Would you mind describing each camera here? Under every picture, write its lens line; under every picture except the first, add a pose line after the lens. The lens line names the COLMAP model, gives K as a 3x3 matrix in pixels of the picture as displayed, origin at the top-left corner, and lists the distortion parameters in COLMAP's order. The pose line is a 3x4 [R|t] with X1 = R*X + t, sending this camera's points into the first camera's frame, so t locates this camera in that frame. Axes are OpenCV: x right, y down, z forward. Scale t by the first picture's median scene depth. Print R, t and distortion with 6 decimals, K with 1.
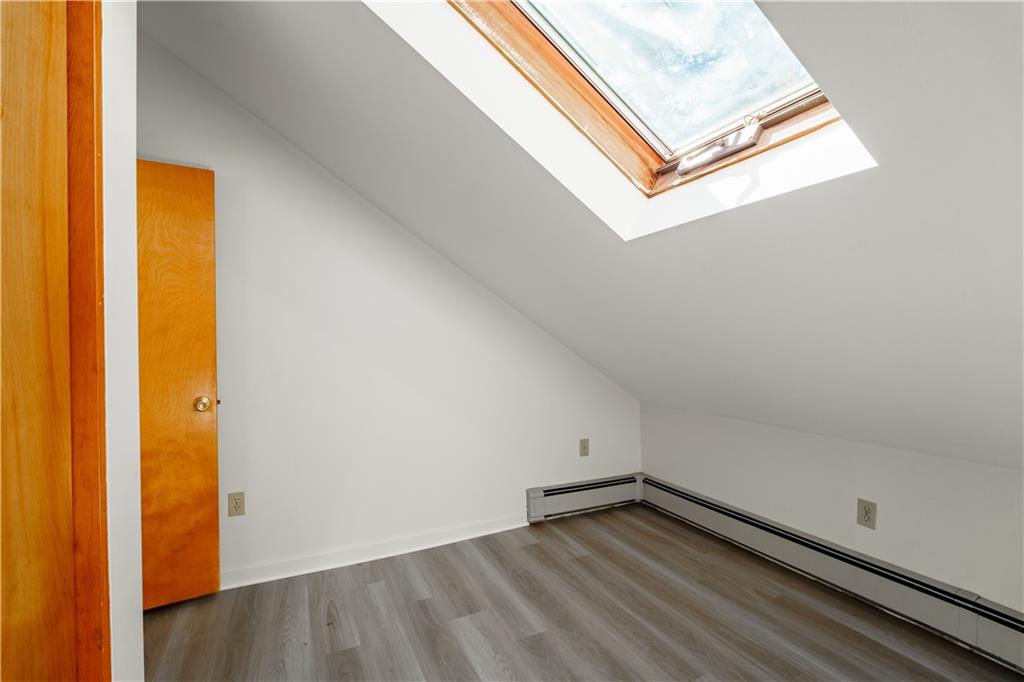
lens RADIAL K [[478.4, 0, 507.8], [0, 478.4, 340.0], [0, 0, 1]] dist [-0.000926, -0.004795]
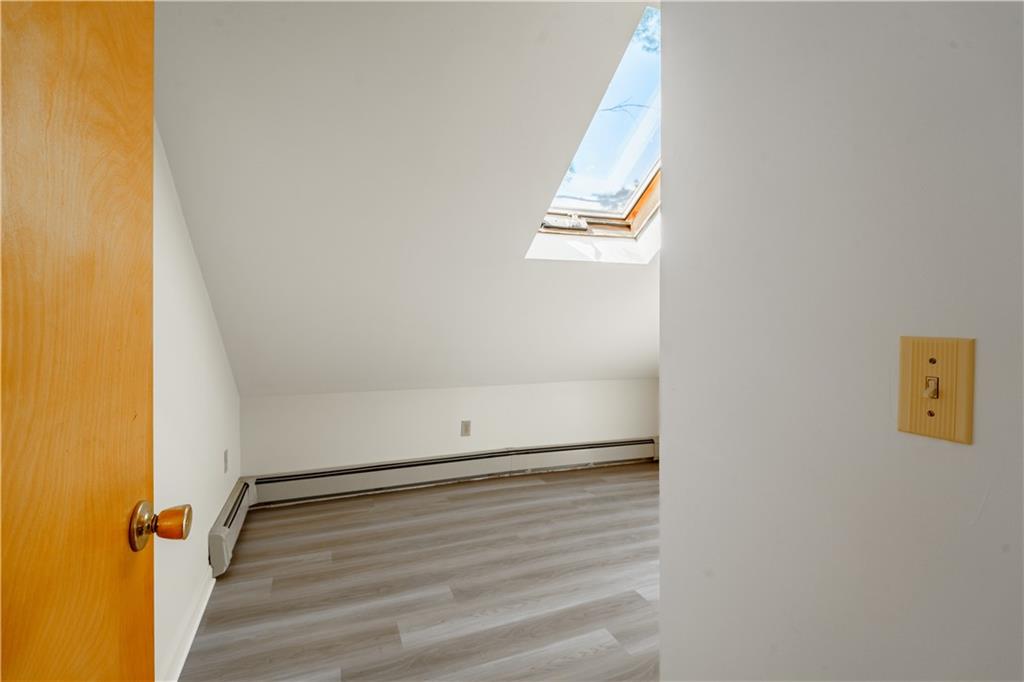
lens RADIAL K [[478.4, 0, 507.8], [0, 478.4, 340.0], [0, 0, 1]] dist [-0.000926, -0.004795]
pose [[0.057354, -0.023228, 0.998084, -0.903466], [0.005397, 0.999722, 0.022956, 0.005627], [-0.998339, 0.004070, 0.057464, 0.708983]]
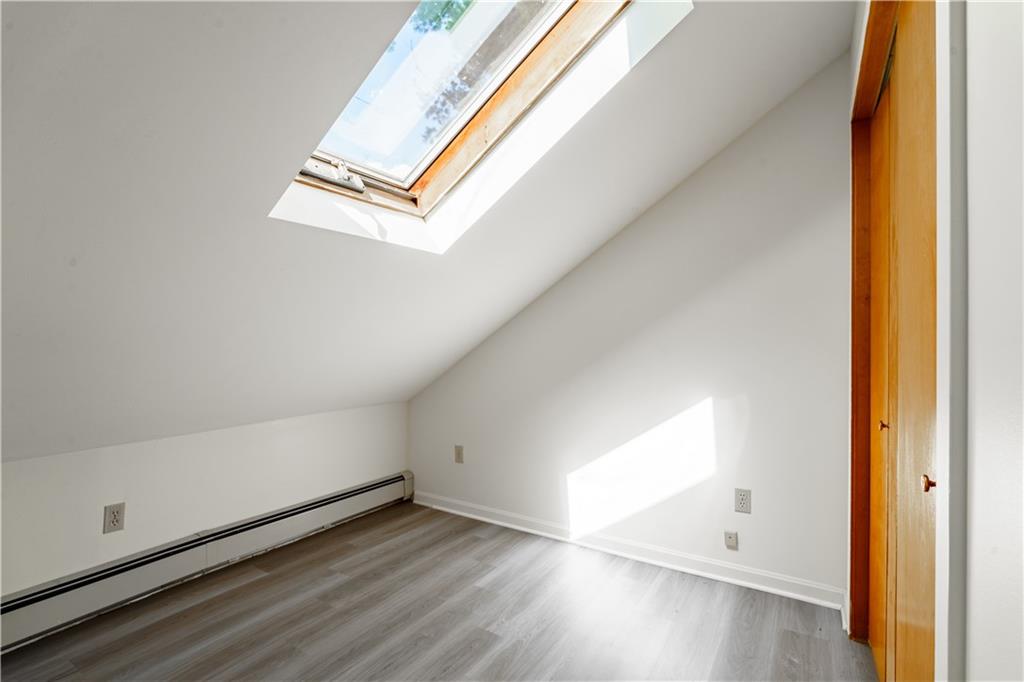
lens RADIAL K [[478.4, 0, 507.8], [0, 478.4, 340.0], [0, 0, 1]] dist [-0.000926, -0.004795]
pose [[-0.546475, 0.000945, 0.837475, -0.481691], [0.004843, 0.999986, 0.002032, 0.001363], [-0.837461, 0.005166, -0.546473, 0.810212]]
